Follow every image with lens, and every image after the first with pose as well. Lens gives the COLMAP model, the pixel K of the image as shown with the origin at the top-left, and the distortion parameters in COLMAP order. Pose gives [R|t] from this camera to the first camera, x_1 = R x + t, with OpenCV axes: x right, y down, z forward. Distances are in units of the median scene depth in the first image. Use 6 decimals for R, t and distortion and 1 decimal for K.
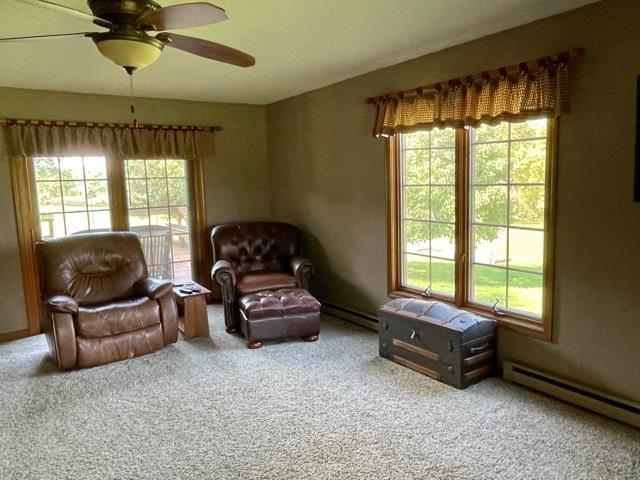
lens RADIAL K [[468.4, 0, 319.9], [0, 468.4, 241.1], [0, 0, 1]] dist [-0.002066, -0.006493]
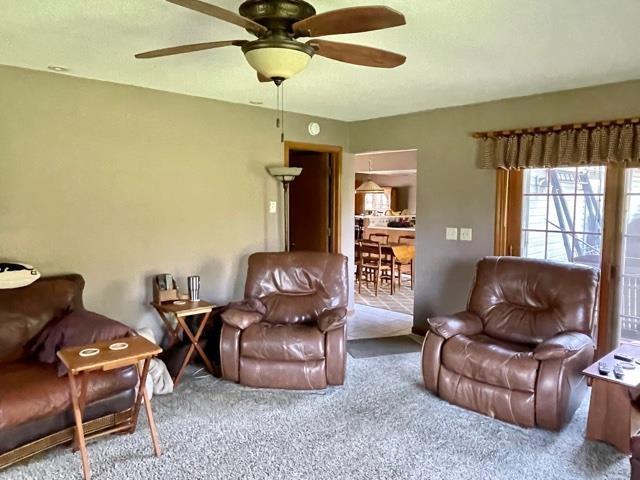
lens RADIAL K [[468.4, 0, 320.5], [0, 468.4, 236.5], [0, 0, 1]] dist [-0.002066, -0.006493]
pose [[0.157011, 0.111518, -0.981280, 0.305456], [-0.134989, 0.986702, 0.090535, -0.090099], [0.978328, 0.118247, 0.169977, 0.544707]]
